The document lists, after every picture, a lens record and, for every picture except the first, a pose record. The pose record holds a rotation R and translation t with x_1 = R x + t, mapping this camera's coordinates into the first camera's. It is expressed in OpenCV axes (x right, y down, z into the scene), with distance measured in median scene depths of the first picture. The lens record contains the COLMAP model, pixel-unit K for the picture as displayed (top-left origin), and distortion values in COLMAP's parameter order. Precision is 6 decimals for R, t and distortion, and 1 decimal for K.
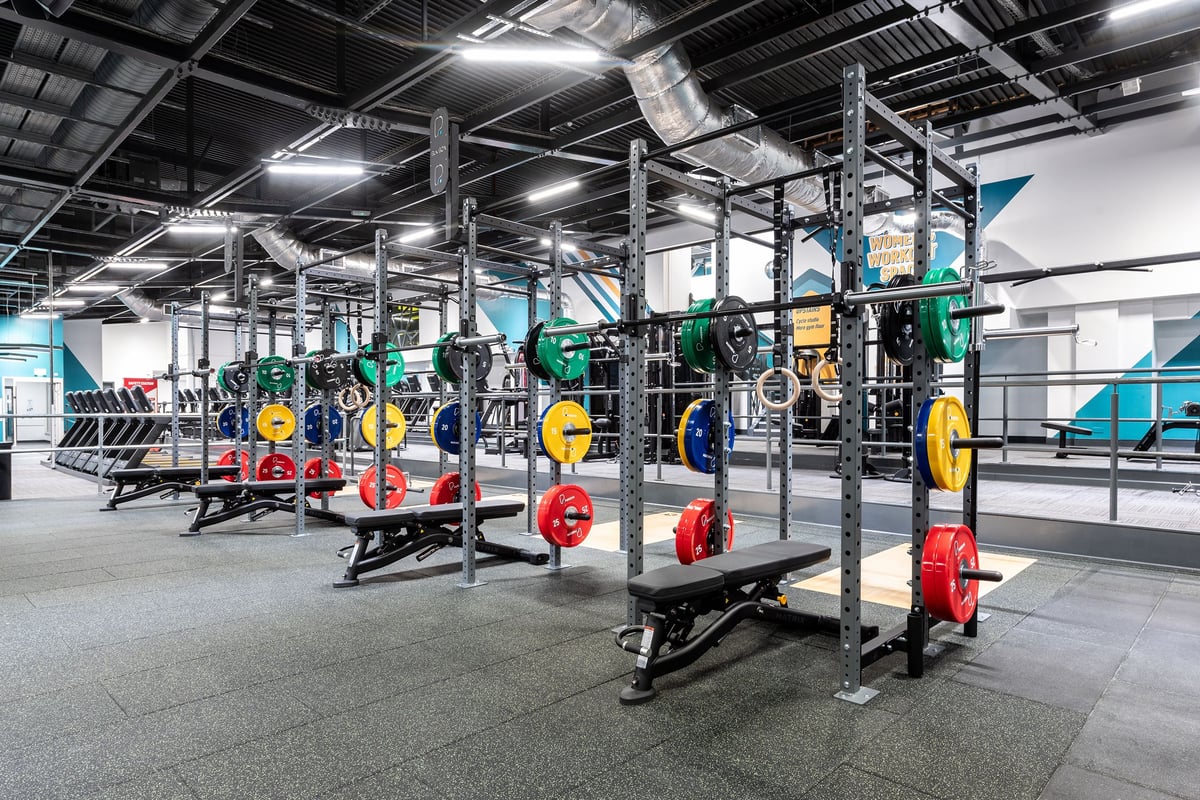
lens RADIAL K [[694.3, 0, 600.0], [0, 694.3, 400.0], [0, 0, 1]] dist [0.001240, 0.000444]
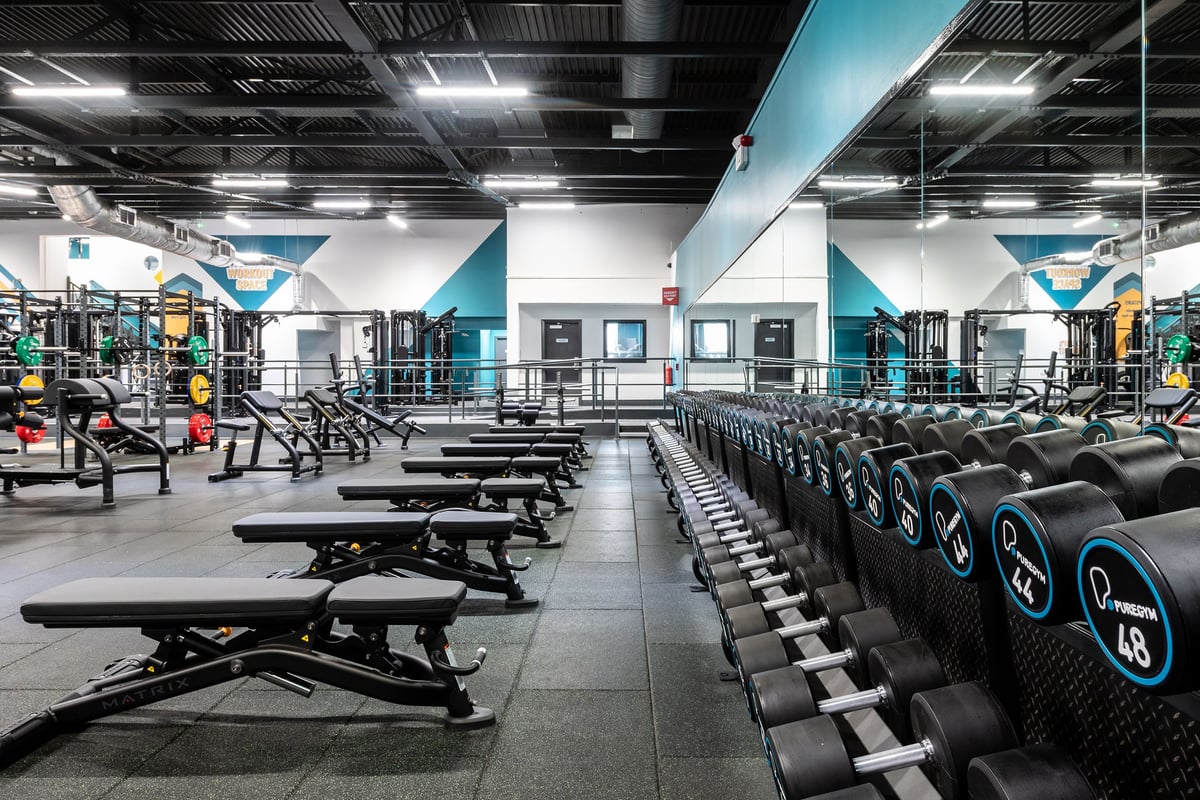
lens RADIAL K [[811.2, 0, 600.9], [0, 811.2, 378.0], [0, 0, 1]] dist [0.003864, 0.001336]
pose [[0.728454, 0.012542, 0.684980, -0.183518], [-0.009329, 0.999921, -0.008387, 0.004516], [-0.685032, -0.000281, 0.728513, -0.760586]]
